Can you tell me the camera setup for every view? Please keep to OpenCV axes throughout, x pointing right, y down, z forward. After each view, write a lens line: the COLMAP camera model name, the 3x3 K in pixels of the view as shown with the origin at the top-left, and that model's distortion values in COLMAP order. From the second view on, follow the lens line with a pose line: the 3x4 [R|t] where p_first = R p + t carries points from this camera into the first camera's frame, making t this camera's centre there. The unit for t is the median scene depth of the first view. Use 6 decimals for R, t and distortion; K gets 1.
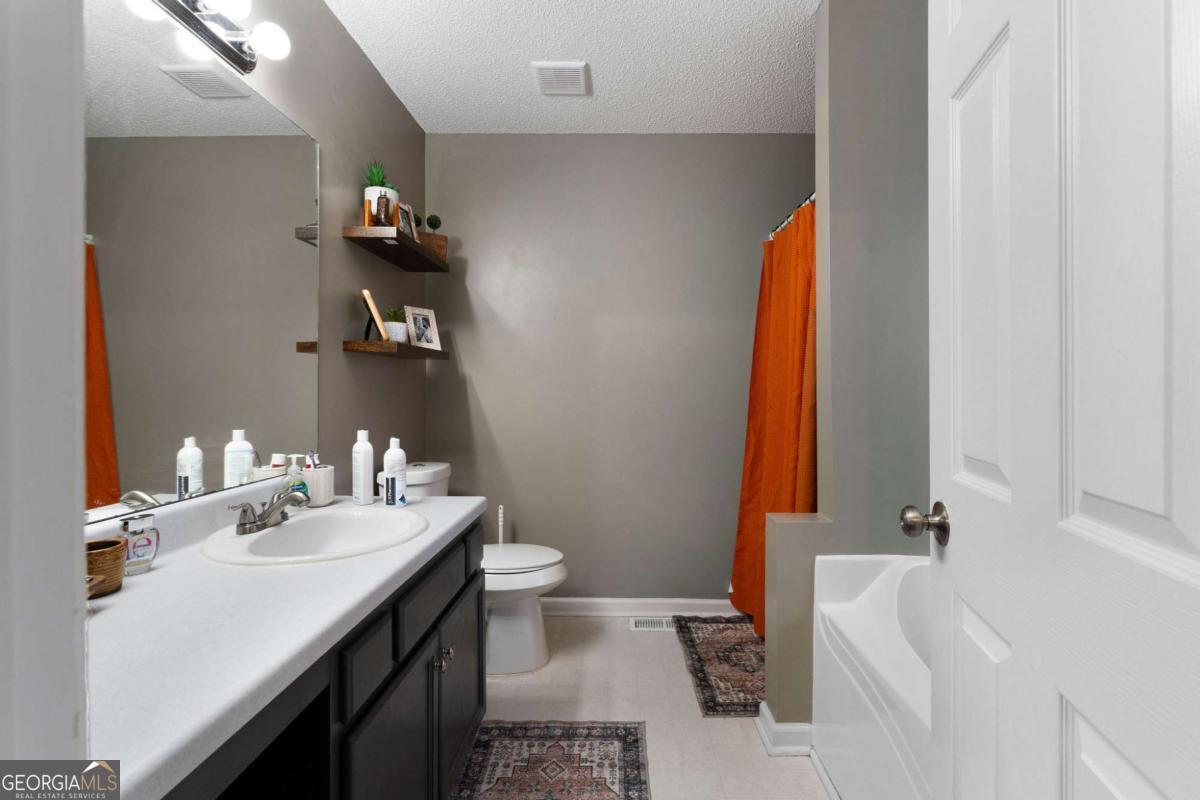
lens RADIAL K [[562.3, 0, 612.7], [0, 562.3, 394.0], [0, 0, 1]] dist [-0.002167, -0.000246]
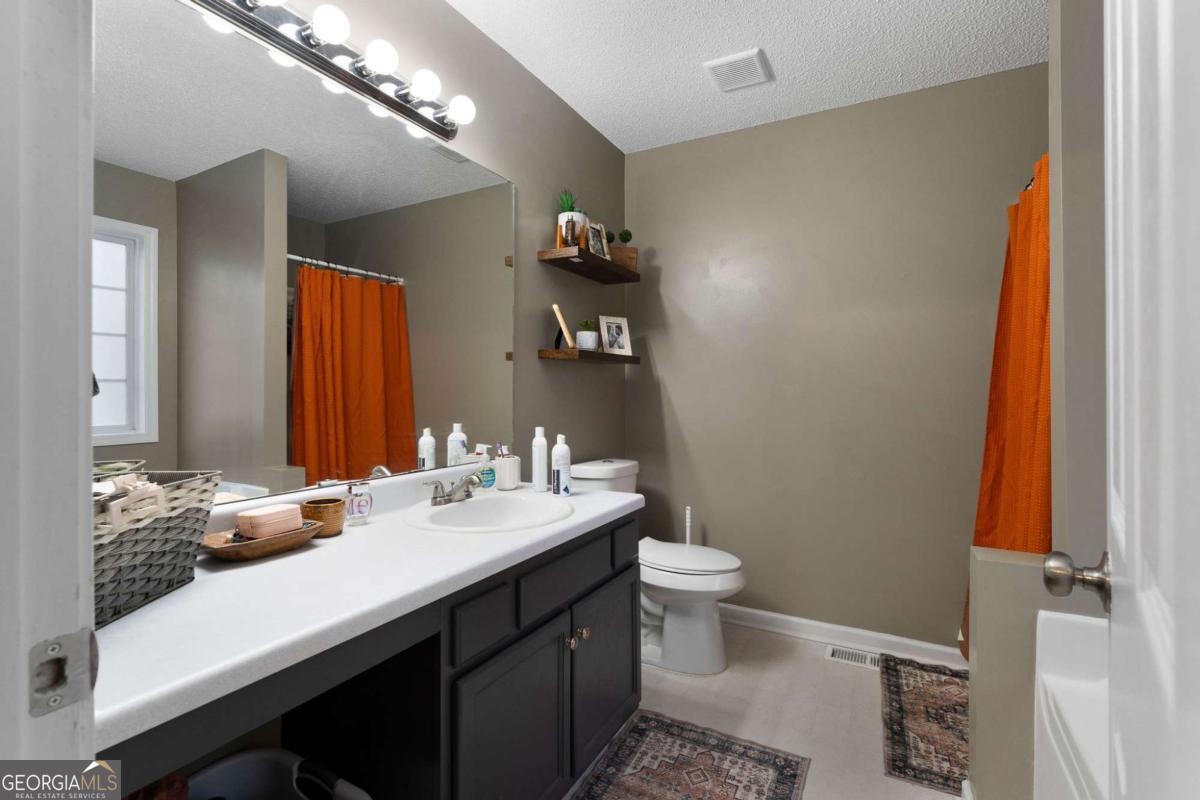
lens RADIAL K [[562.3, 0, 608.7], [0, 562.3, 396.7], [0, 0, 1]] dist [-0.002167, -0.000246]
pose [[0.879417, 0.005234, -0.476024, 0.203762], [-0.005863, 0.999983, 0.000164, 0.001220], [0.476017, 0.002647, 0.879432, 0.049156]]
